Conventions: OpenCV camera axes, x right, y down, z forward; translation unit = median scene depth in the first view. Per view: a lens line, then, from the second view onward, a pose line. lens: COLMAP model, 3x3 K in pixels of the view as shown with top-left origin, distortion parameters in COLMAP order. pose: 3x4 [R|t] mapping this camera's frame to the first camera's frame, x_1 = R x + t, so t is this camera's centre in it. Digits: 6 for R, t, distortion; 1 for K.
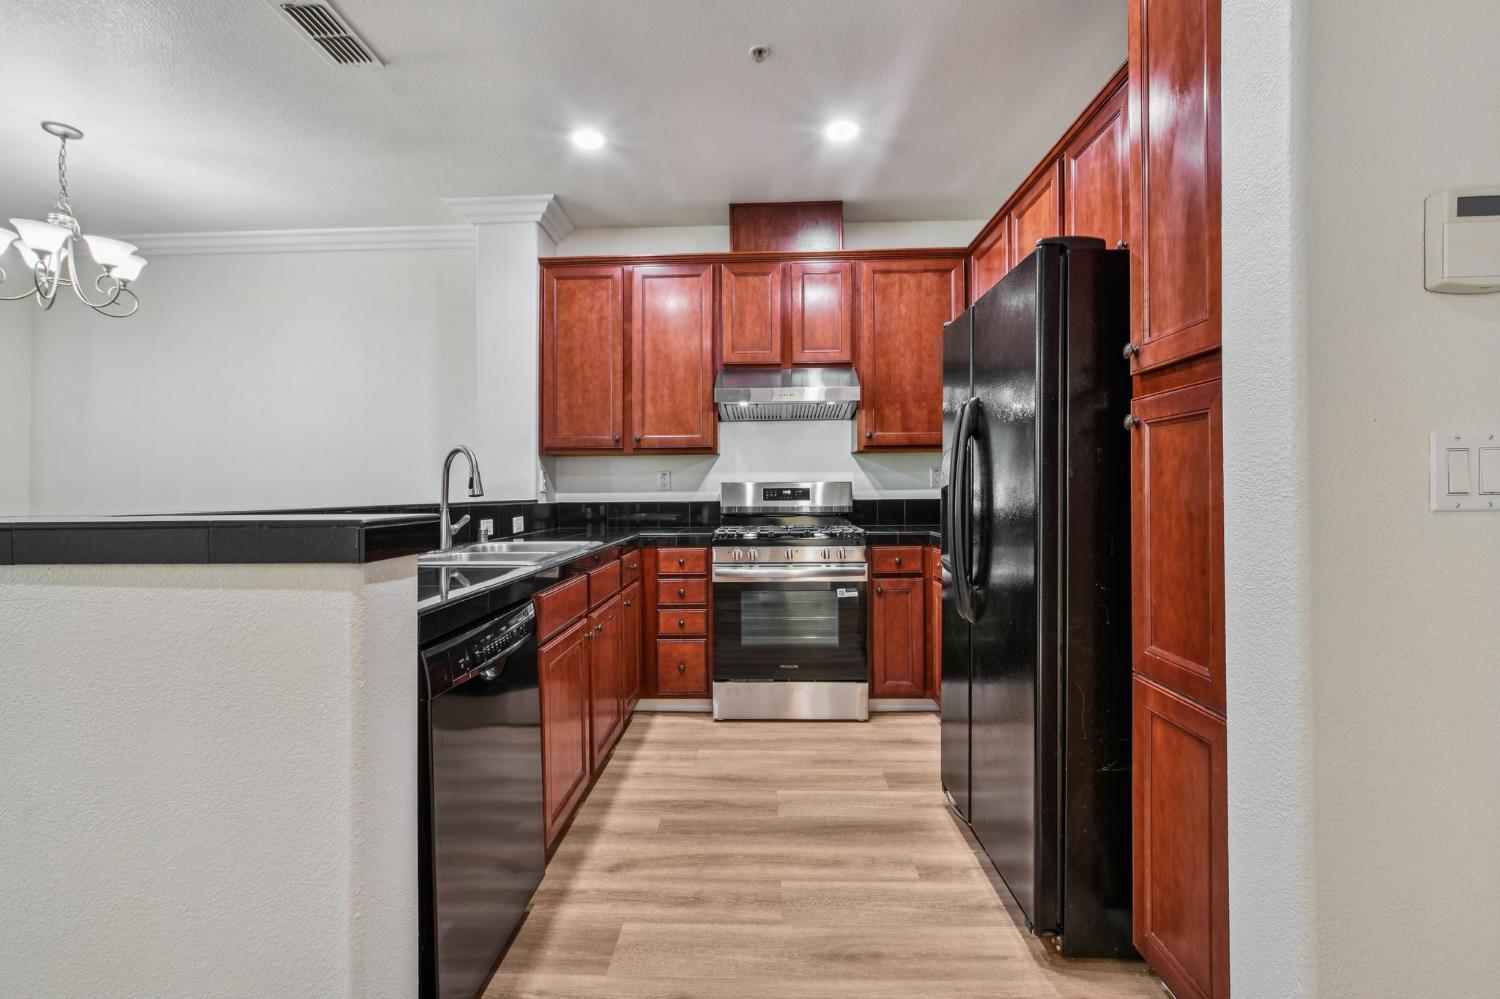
lens RADIAL K [[642.9, 0, 744.8], [0, 642.9, 466.1], [0, 0, 1]] dist [-0.029454, 0.010110]
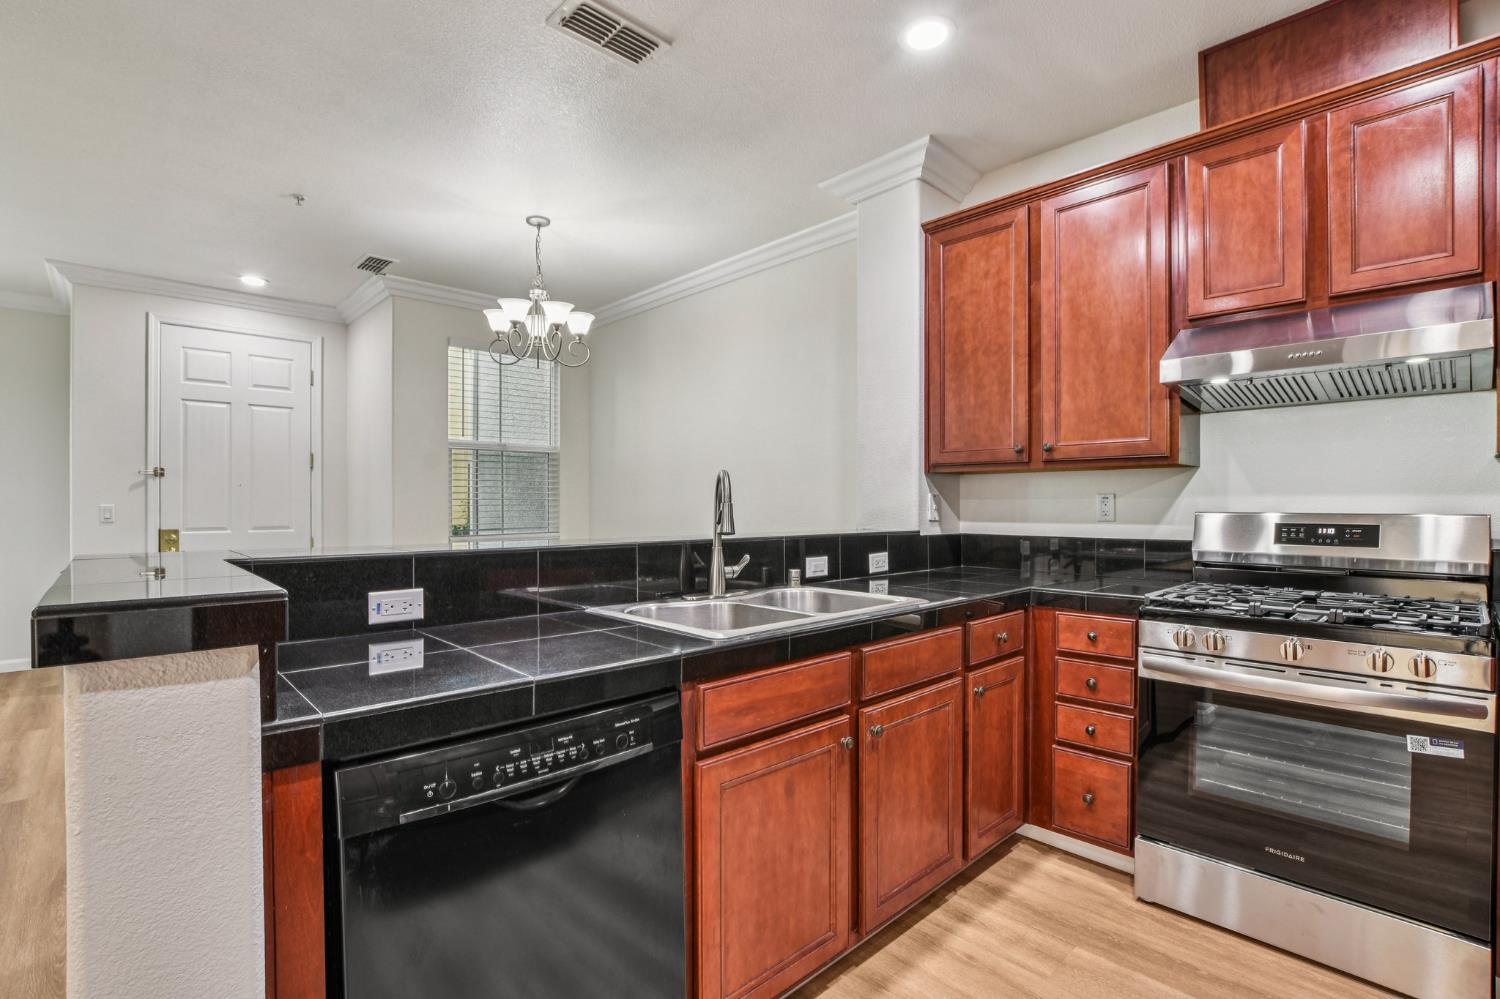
lens RADIAL K [[688.5, 0, 759.1], [0, 688.5, 501.0], [0, 0, 1]] dist [-0.042586, 0.012551]
pose [[0.721890, 0.005086, -0.691989, 0.118390], [0.017496, 0.999519, 0.025599, -0.009238], [0.691787, -0.030587, 0.721454, 0.246587]]
